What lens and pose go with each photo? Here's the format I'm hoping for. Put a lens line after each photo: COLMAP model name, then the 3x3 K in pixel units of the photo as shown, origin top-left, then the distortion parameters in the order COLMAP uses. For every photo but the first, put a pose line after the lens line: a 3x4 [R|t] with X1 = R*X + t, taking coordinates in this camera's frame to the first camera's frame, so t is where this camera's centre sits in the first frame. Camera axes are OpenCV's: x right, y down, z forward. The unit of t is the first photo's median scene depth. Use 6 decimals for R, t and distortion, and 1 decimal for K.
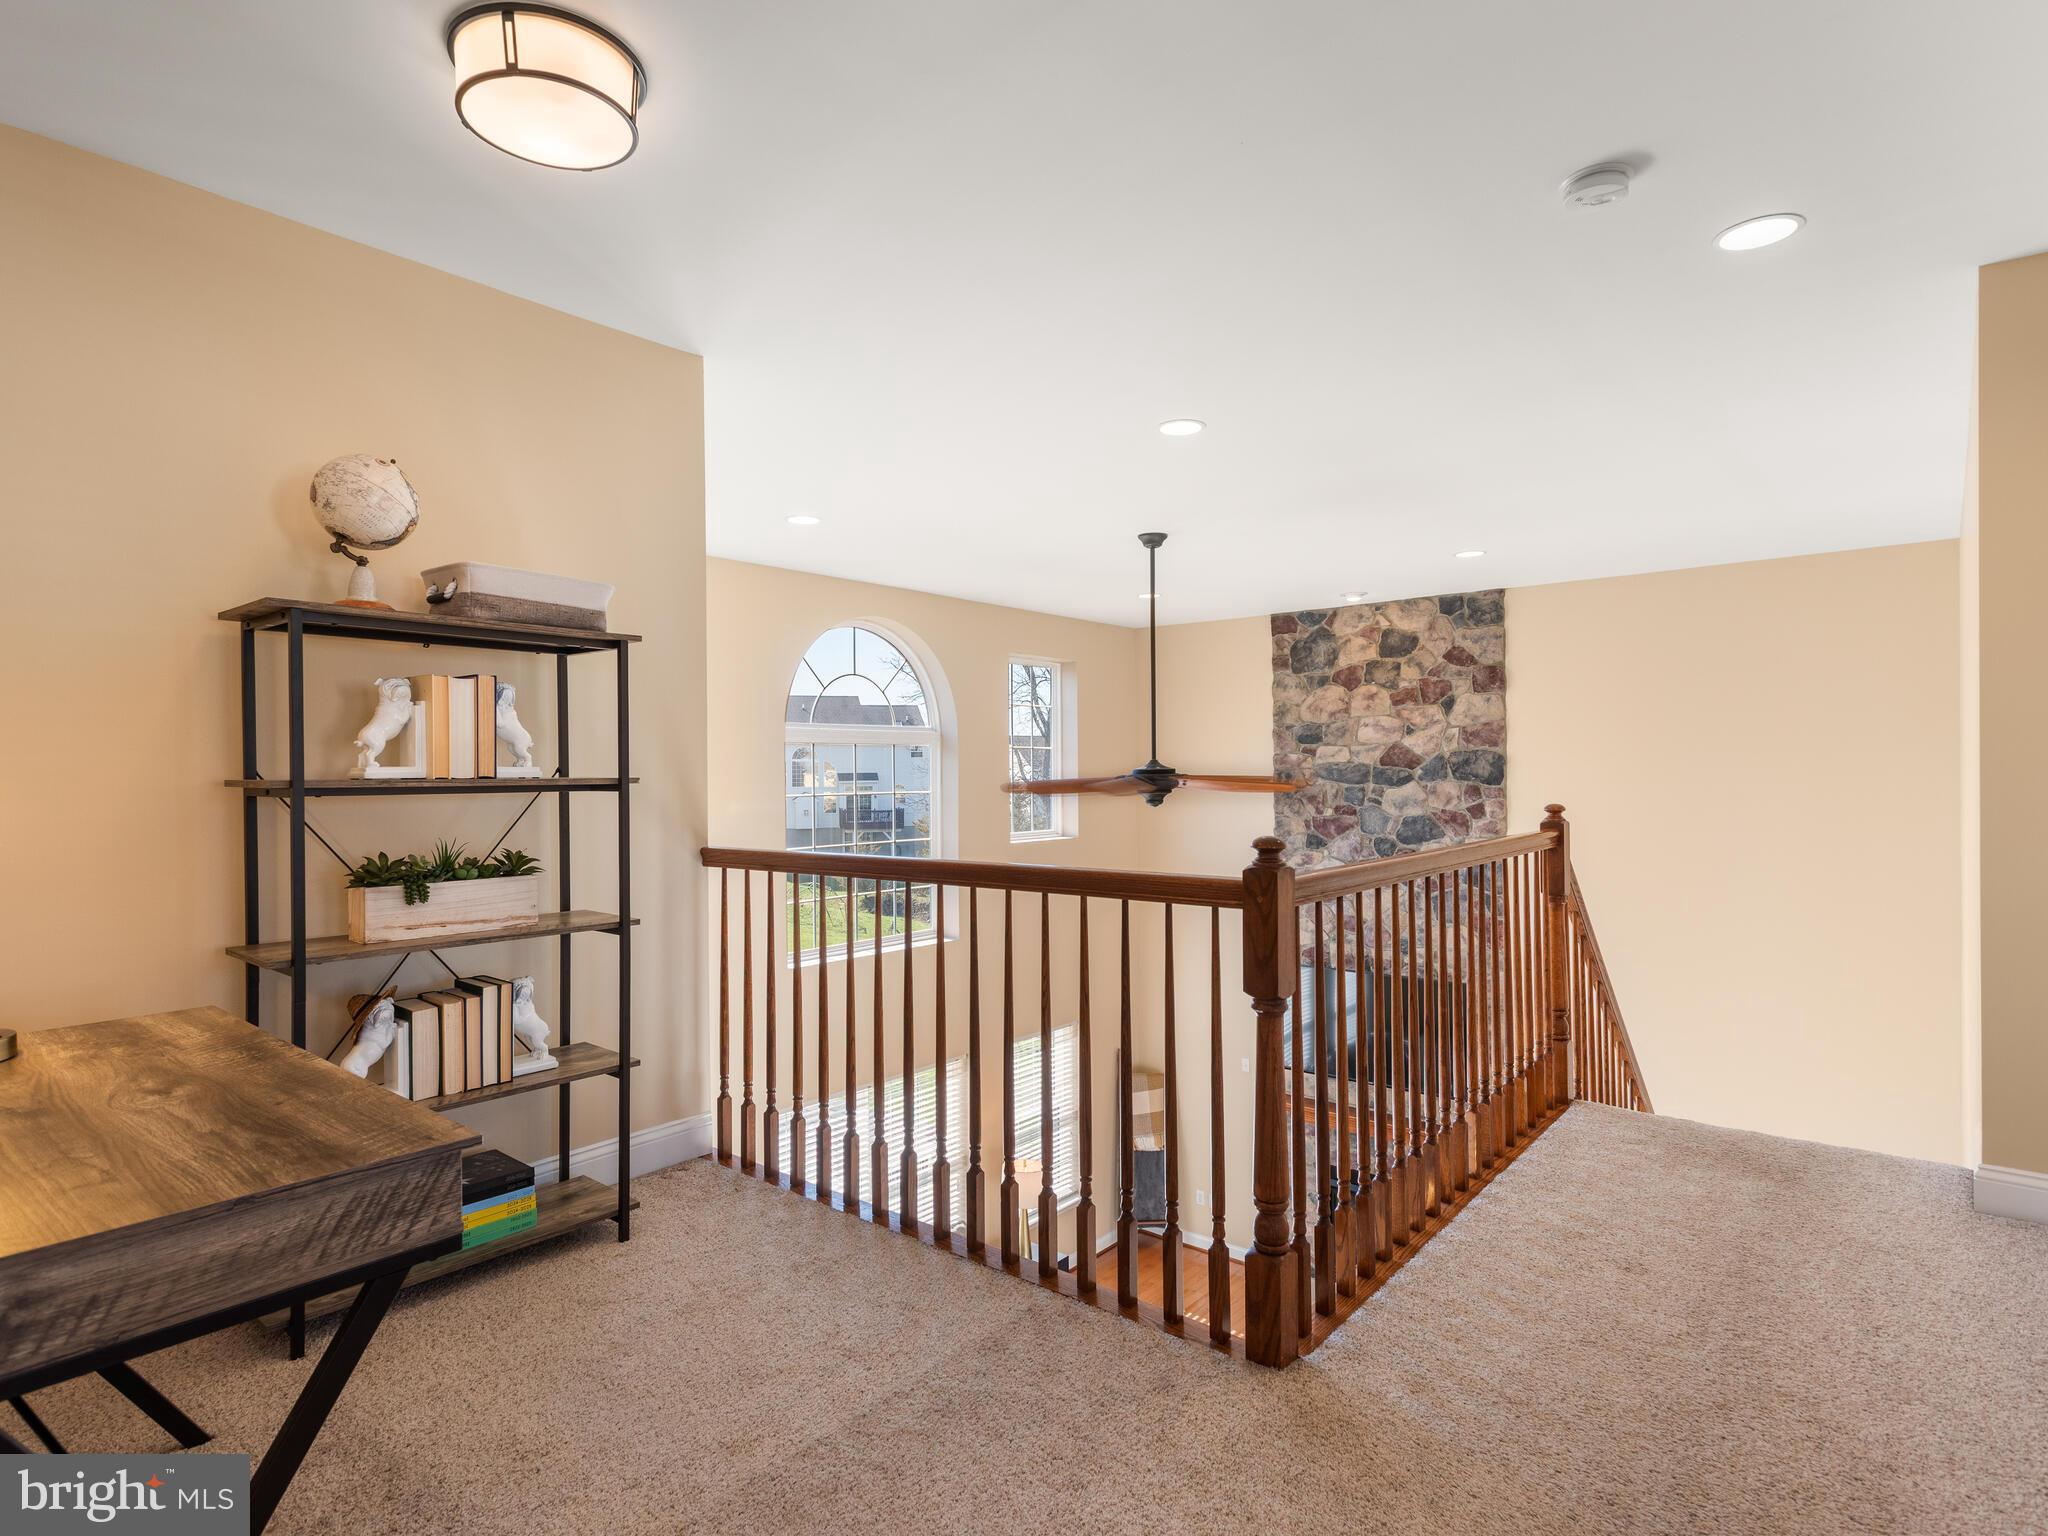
lens RADIAL K [[1092.3, 0, 1008.7], [0, 1092.3, 762.7], [0, 0, 1]] dist [0.024114, -0.008777]
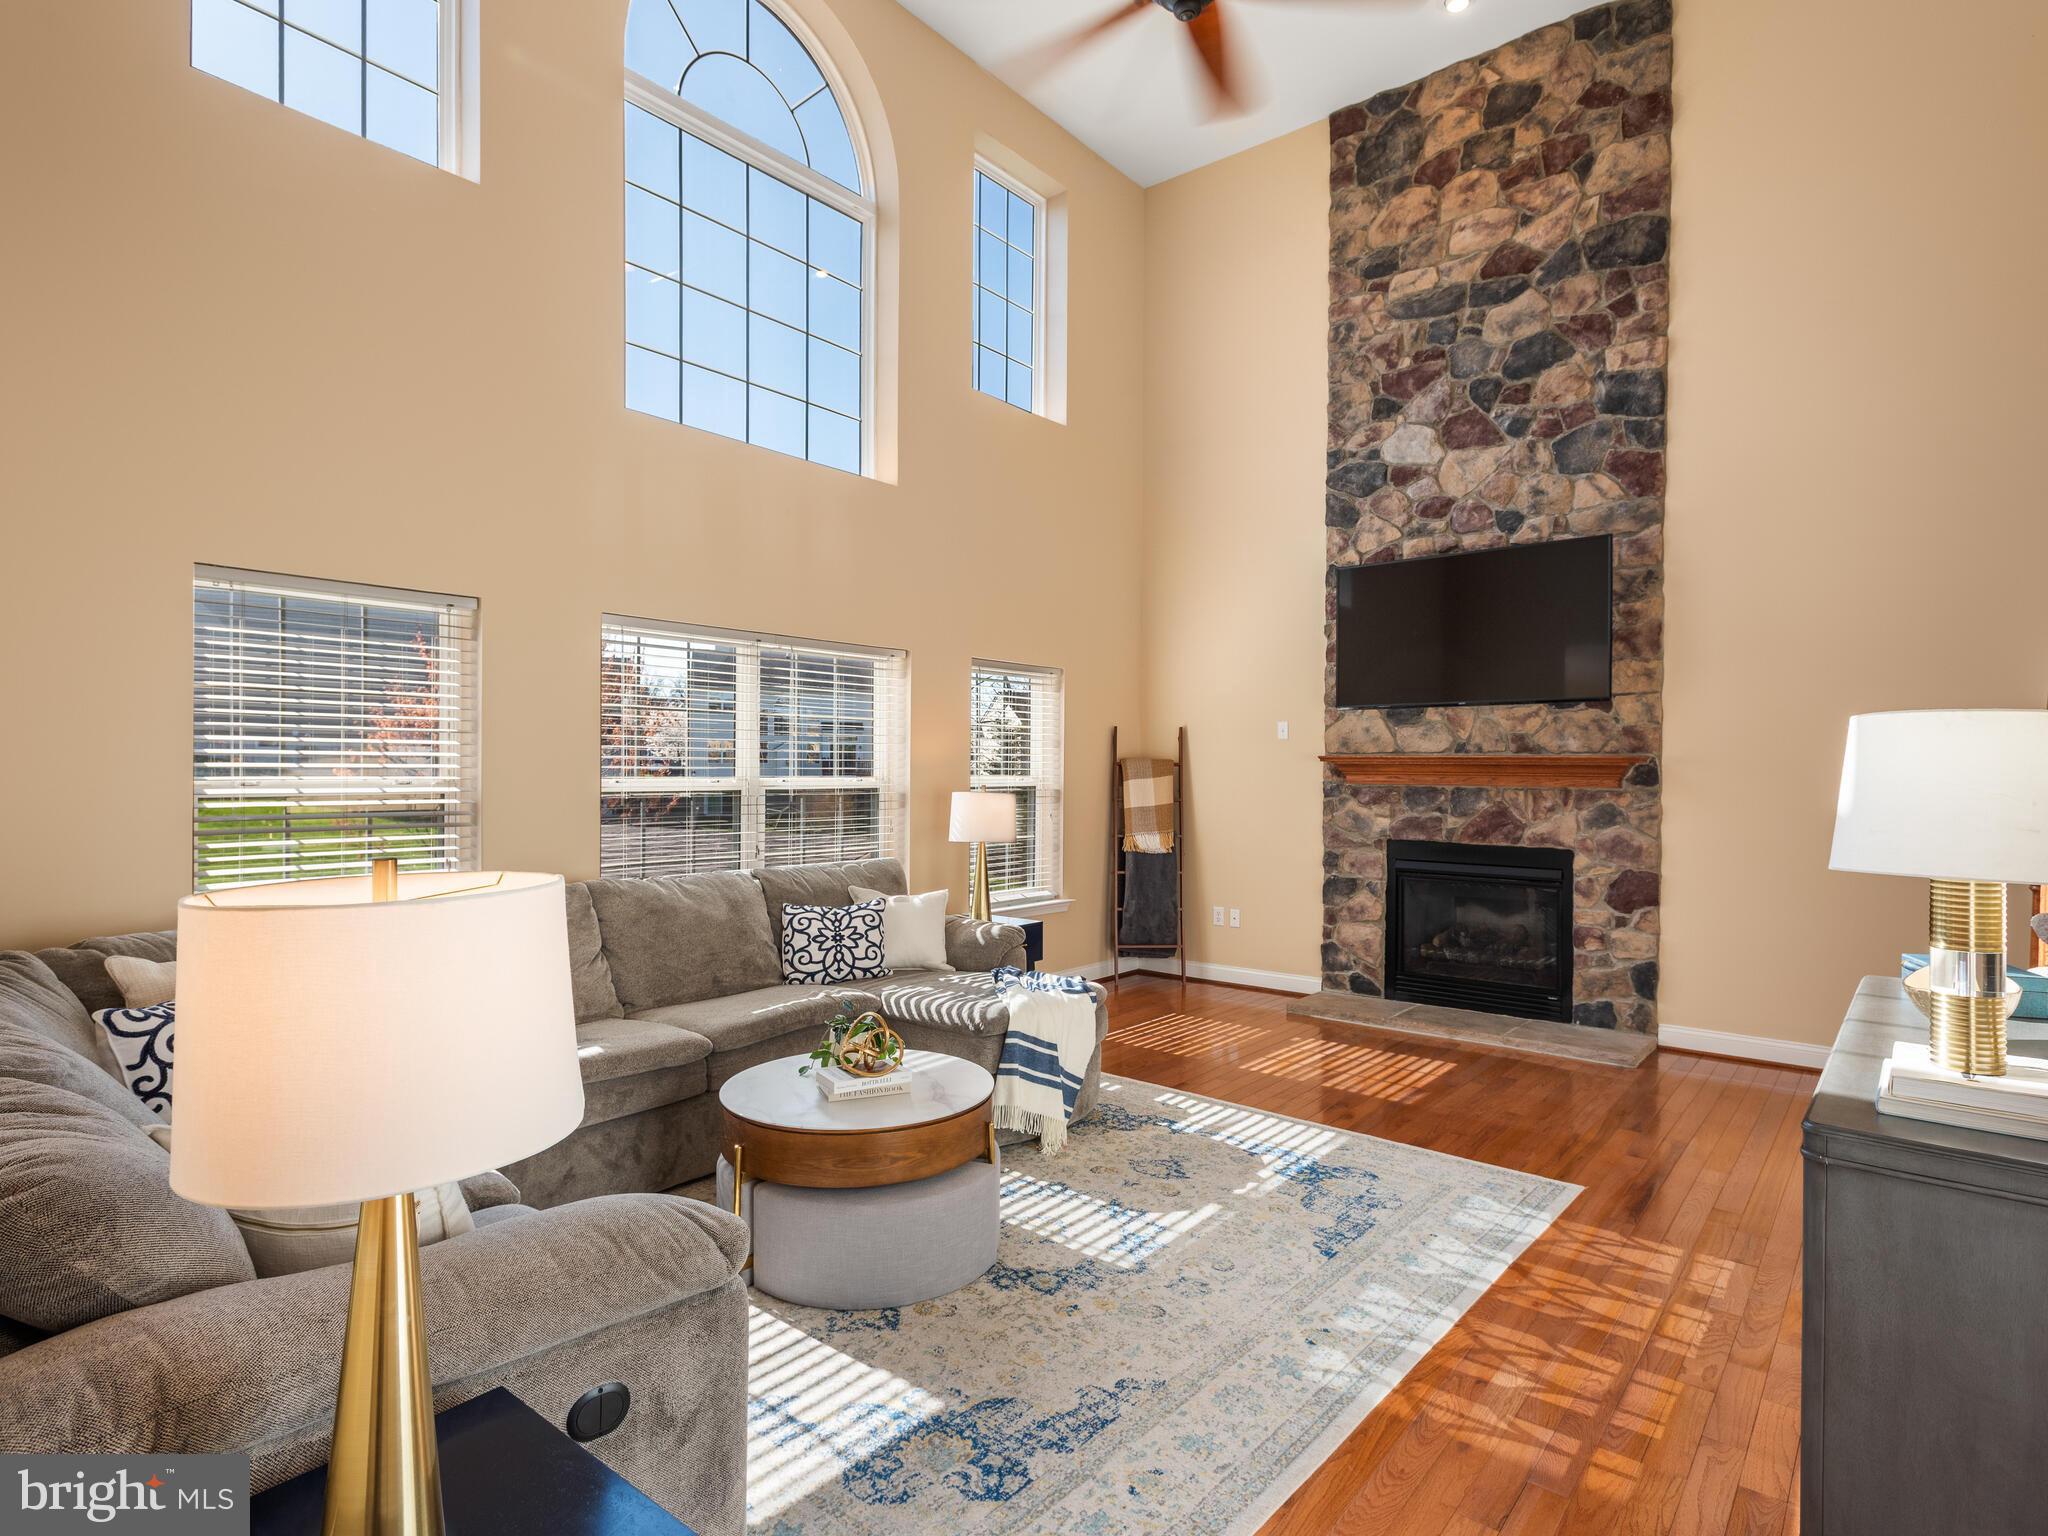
lens RADIAL K [[1092.3, 0, 1009.2], [0, 1092.3, 767.5], [0, 0, 1]] dist [0.024114, -0.008777]
pose [[0.999763, 0.015701, 0.015066, 0.019080], [-0.015714, 0.999876, 0.000747, 0.334586], [-0.015053, -0.000984, 0.999886, 0.273312]]
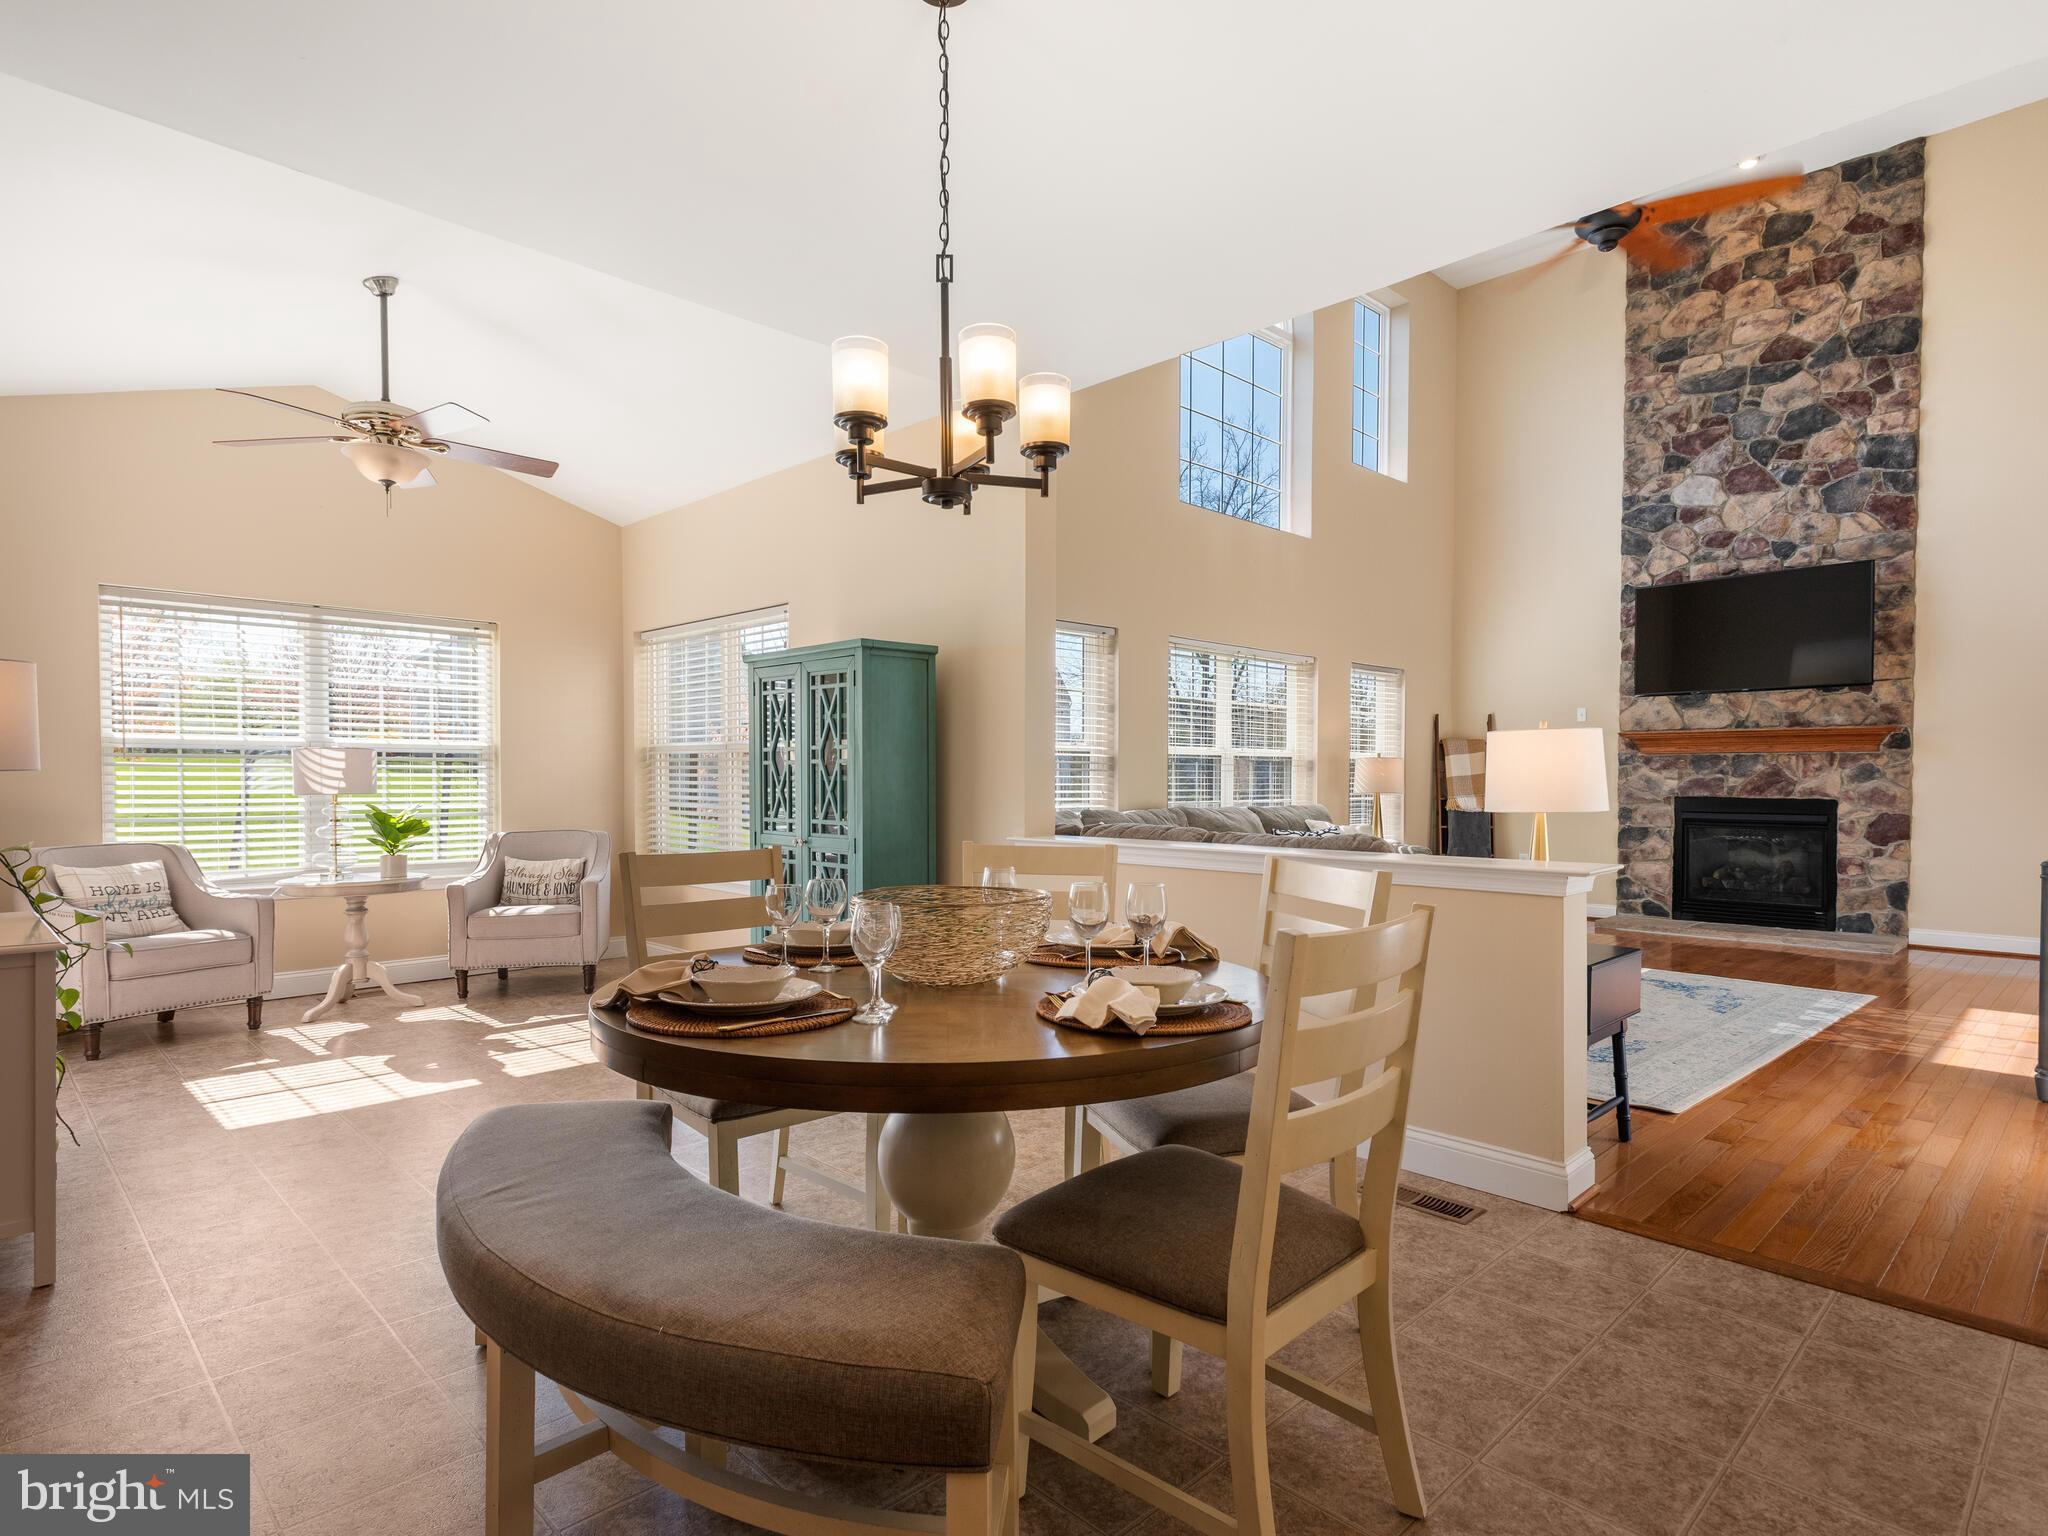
lens RADIAL K [[1092.3, 0, 1014.4], [0, 1092.3, 792.5], [0, 0, 1]] dist [0.024114, -0.008777]
pose [[0.995851, 0.011707, -0.090247, -0.215740], [-0.010320, 0.999822, 0.015822, 0.368796], [0.090417, -0.014825, 0.995794, -0.018420]]
